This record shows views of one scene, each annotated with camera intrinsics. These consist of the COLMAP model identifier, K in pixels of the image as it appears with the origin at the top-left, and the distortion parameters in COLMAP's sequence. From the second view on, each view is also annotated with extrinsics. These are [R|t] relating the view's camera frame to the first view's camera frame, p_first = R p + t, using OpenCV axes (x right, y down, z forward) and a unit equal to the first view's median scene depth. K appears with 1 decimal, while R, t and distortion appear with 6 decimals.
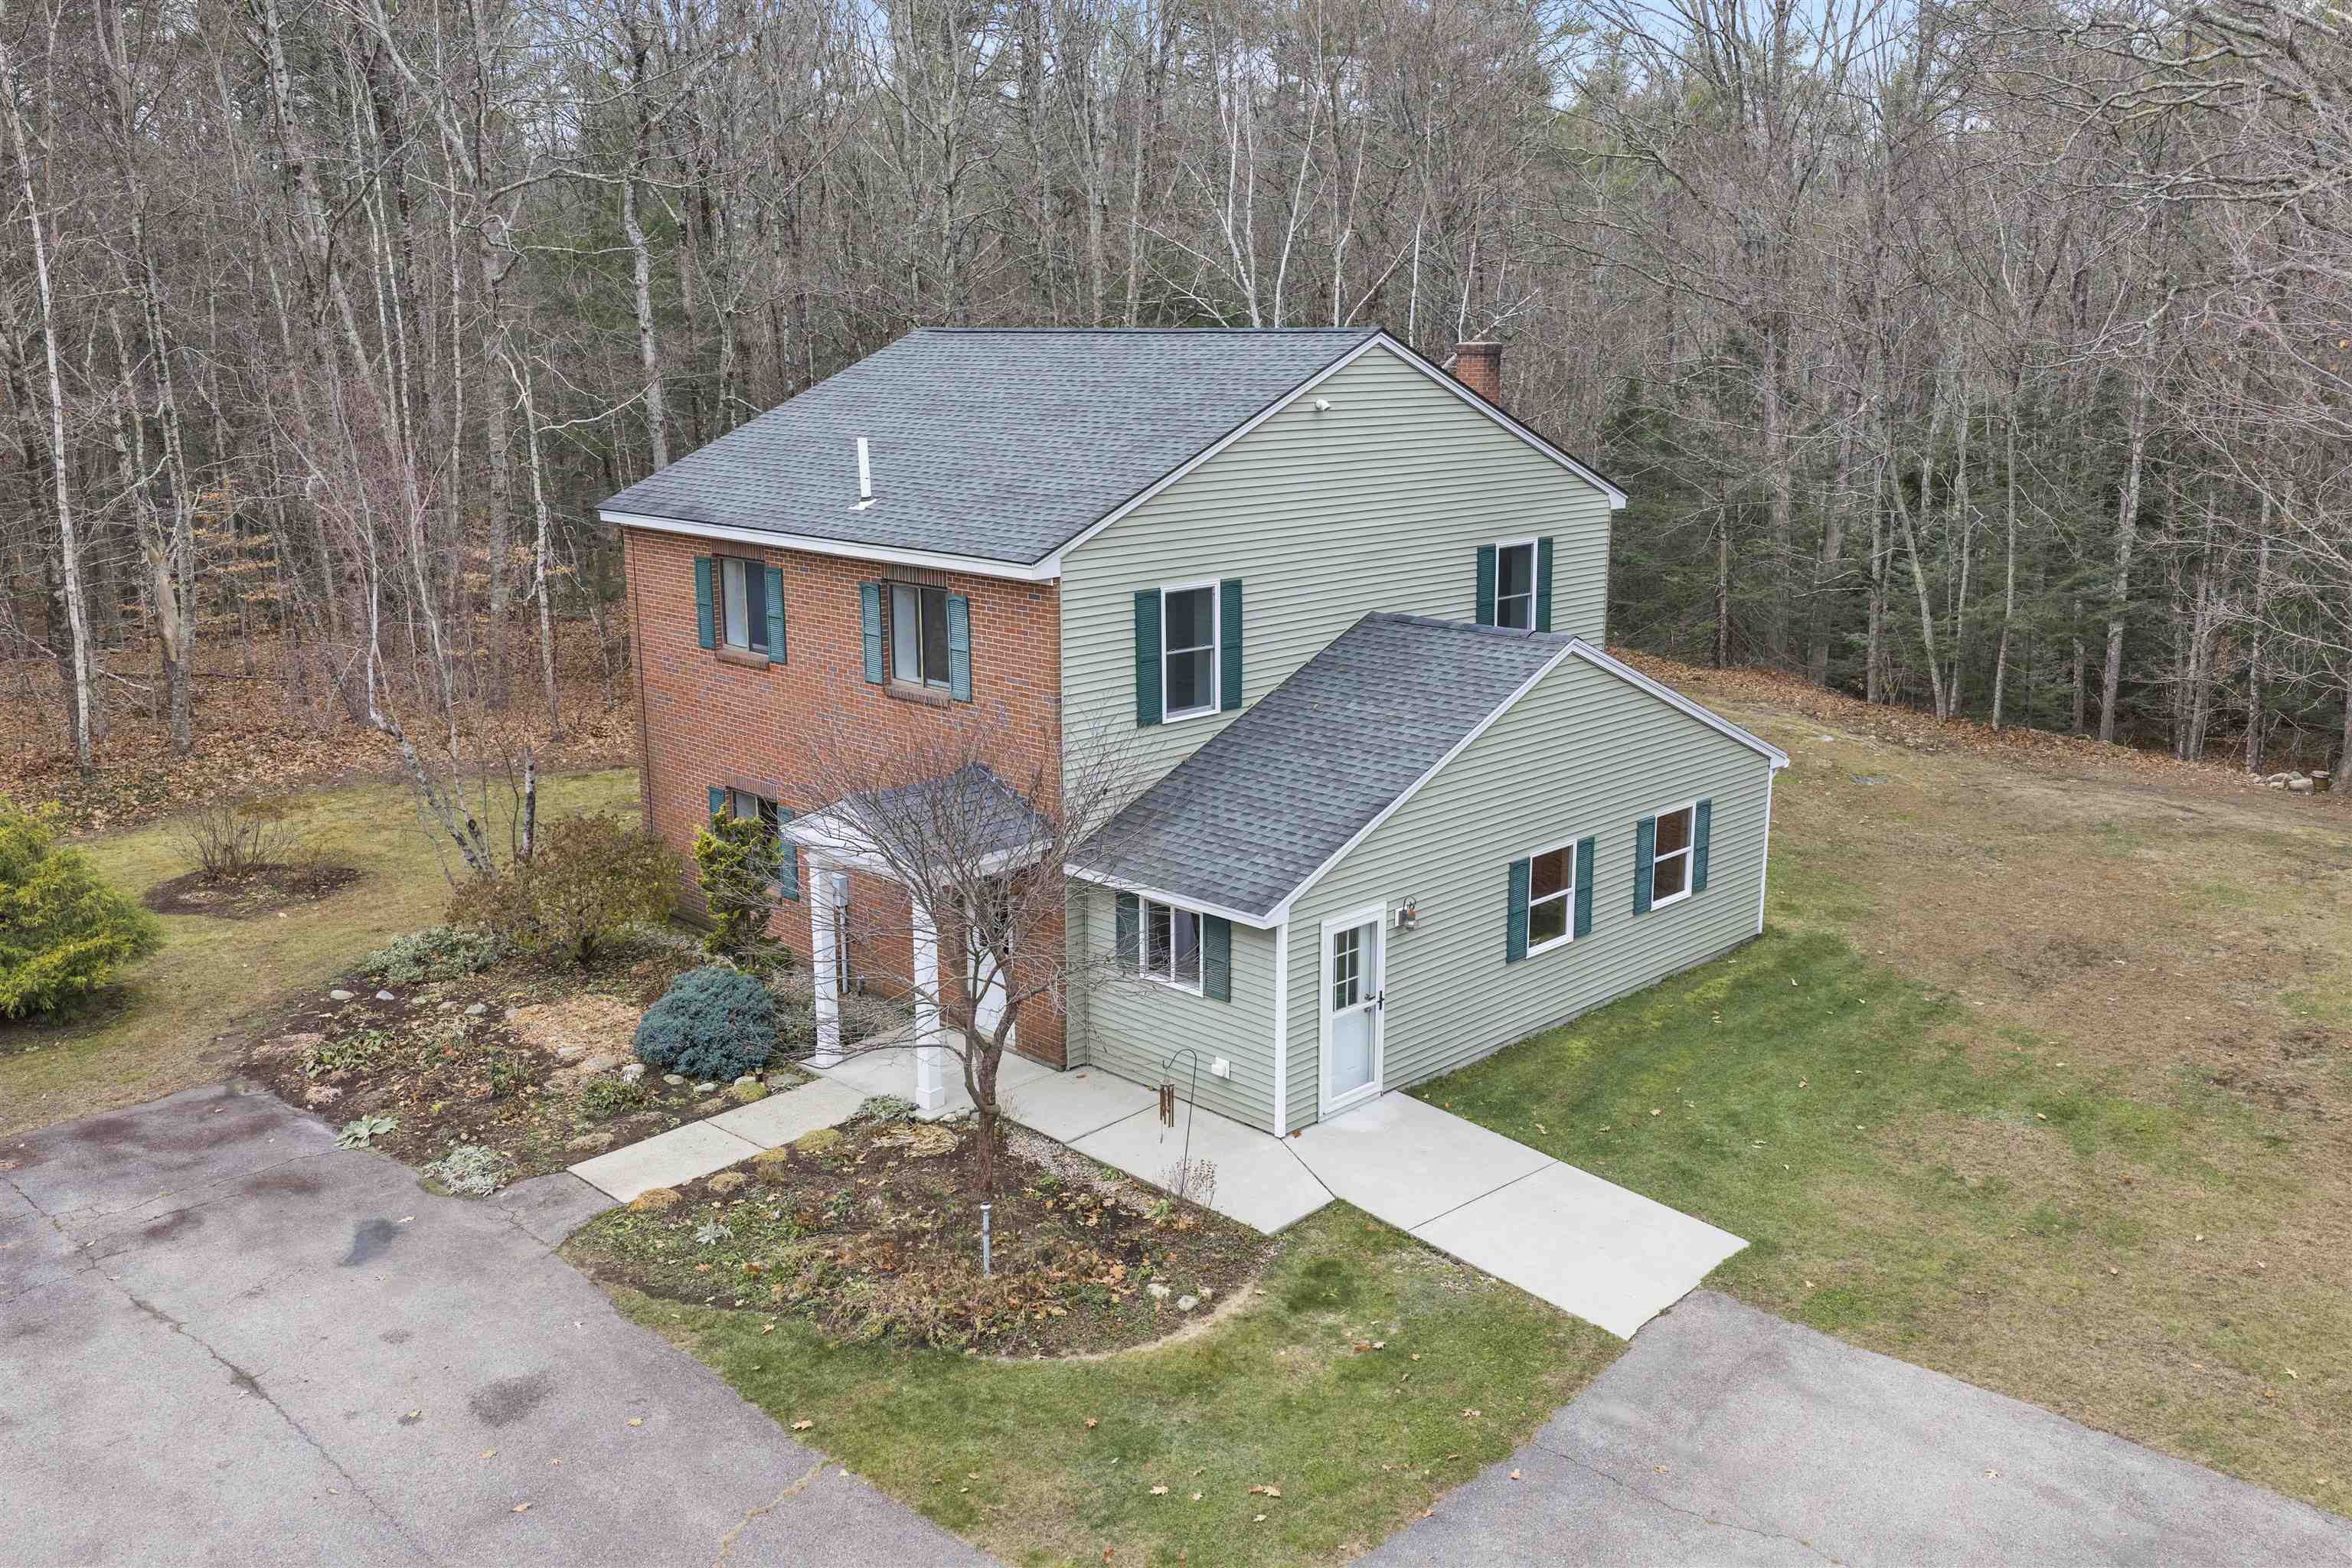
lens RADIAL K [[1940.1, 0, 1176.0], [0, 1940.1, 784.0], [0, 0, 1]] dist [0.014106, -0.016395]
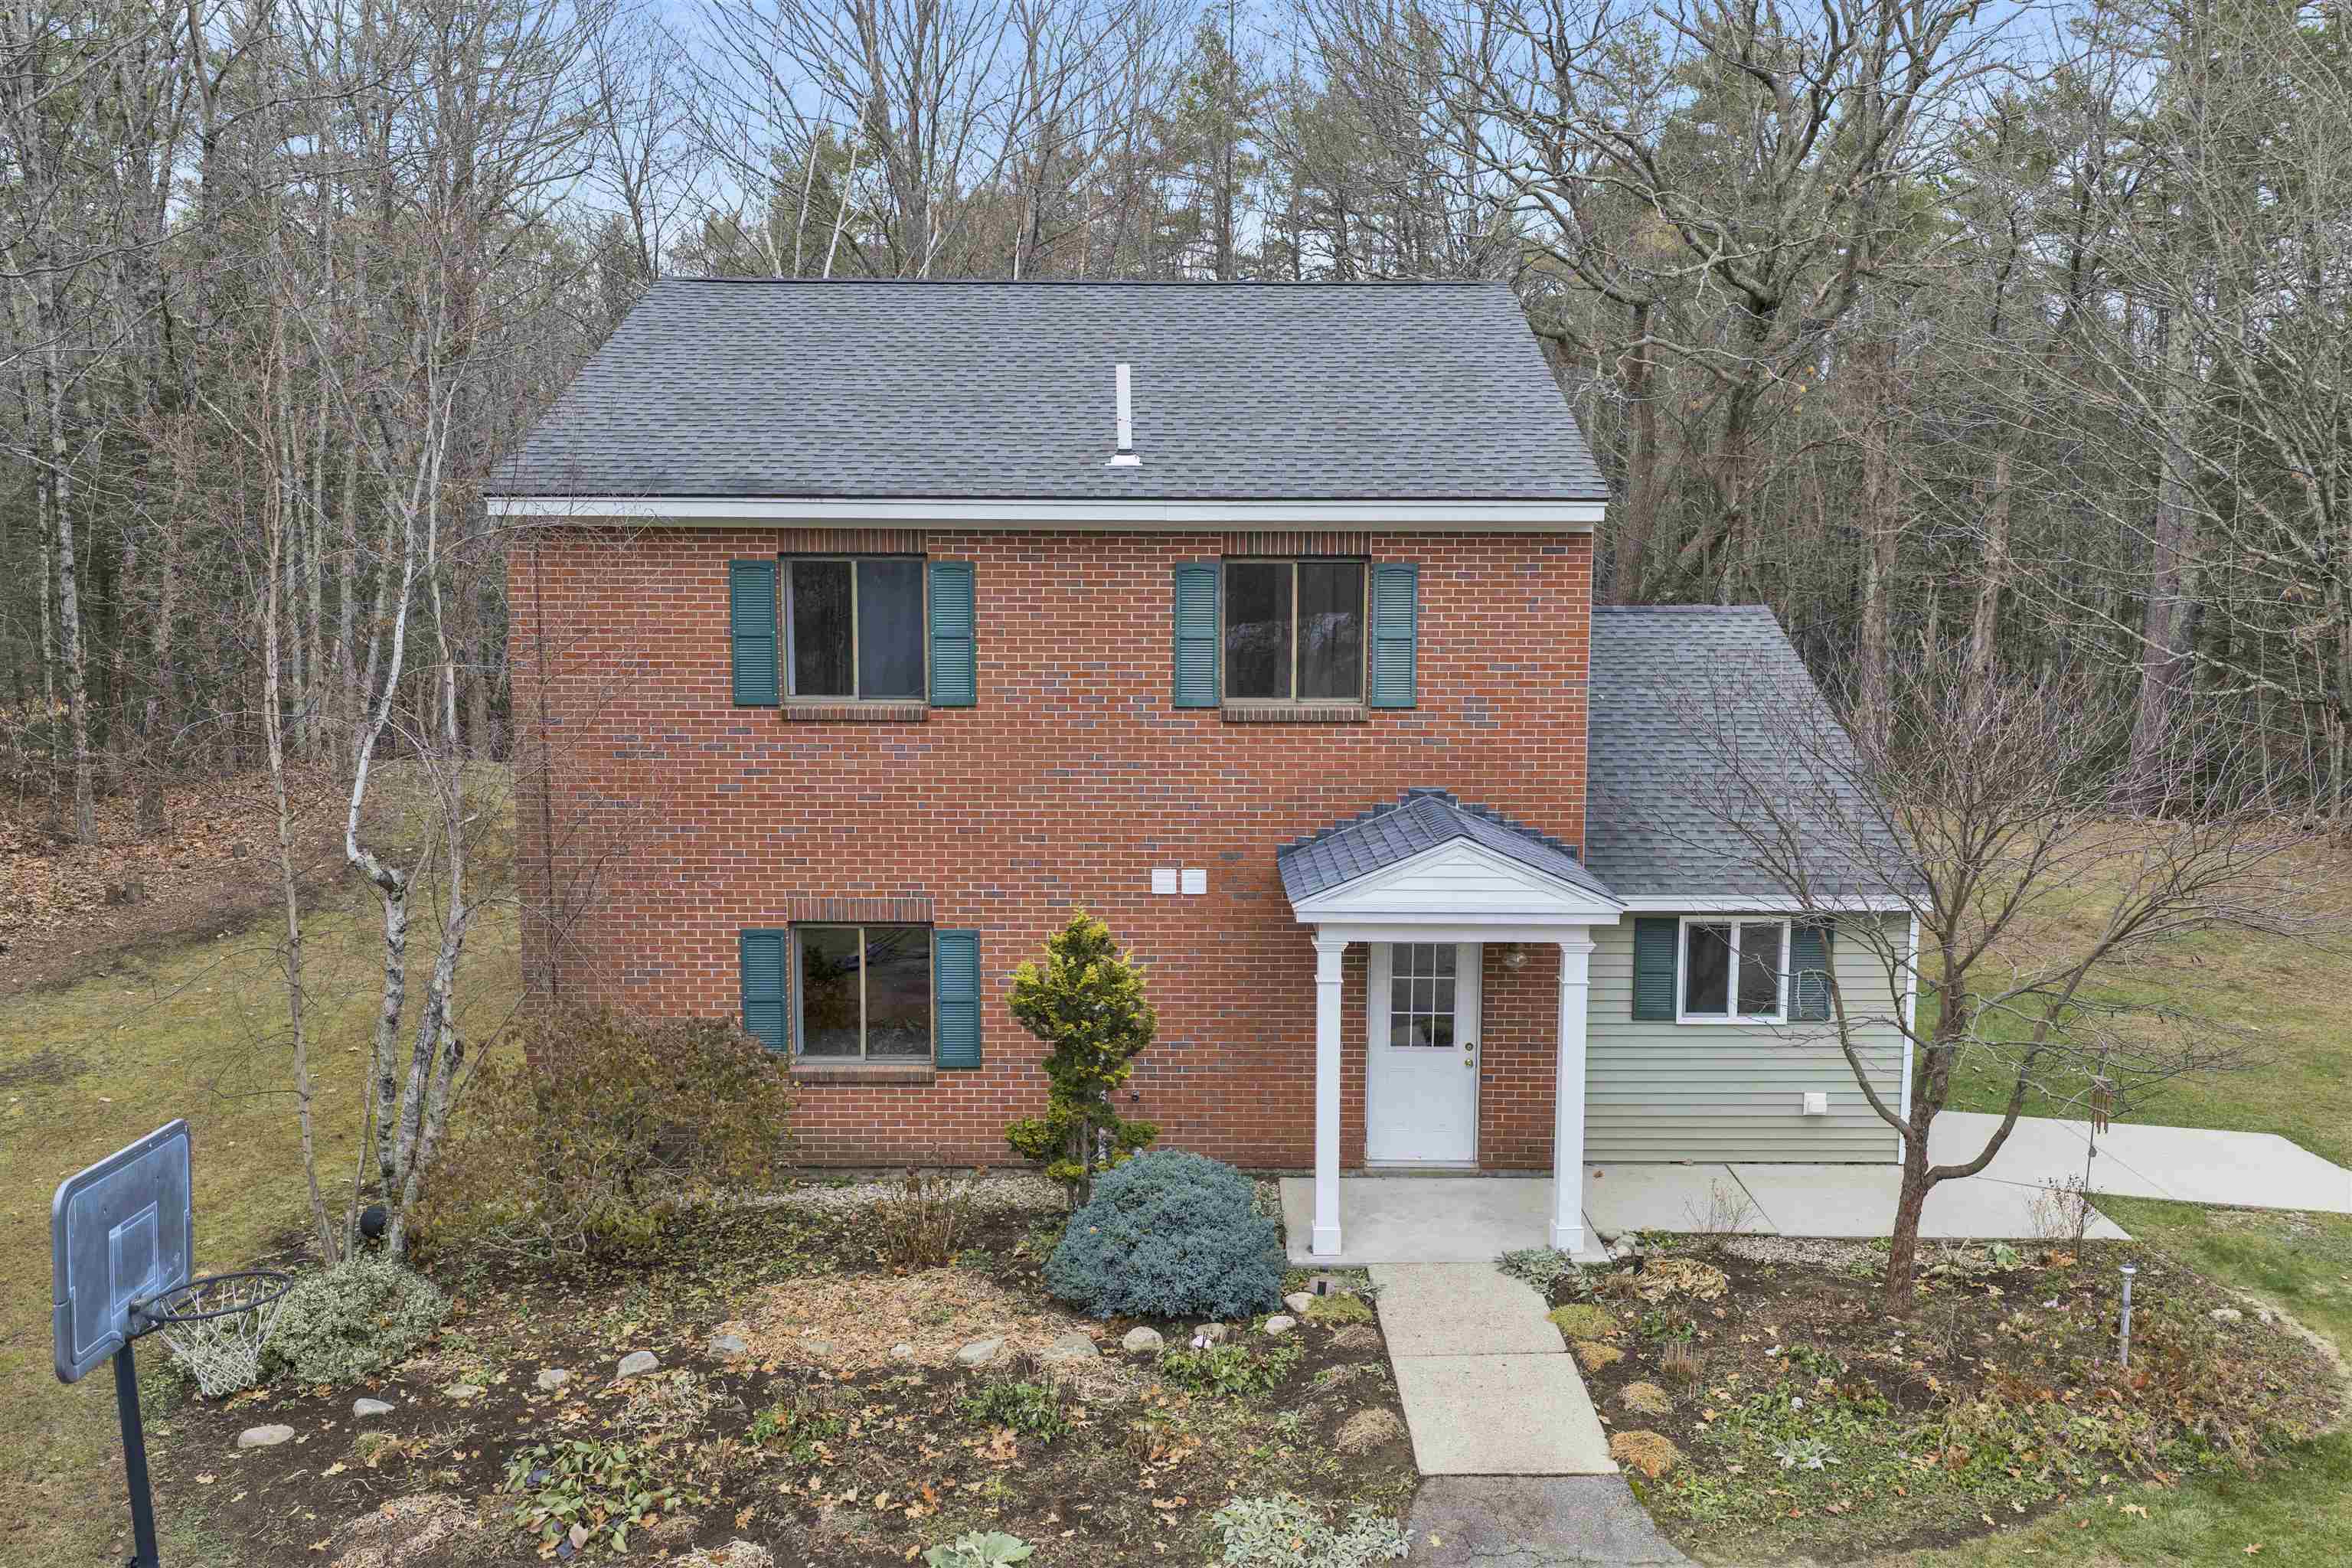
lens RADIAL K [[1940.1, 0, 1176.0], [0, 1940.1, 784.0], [0, 0, 1]] dist [0.014106, -0.016395]
pose [[0.708498, -0.087745, 0.700237, -0.679379], [0.154958, 0.987368, -0.033062, -0.003094], [-0.688490, 0.131932, 0.713144, 0.530872]]
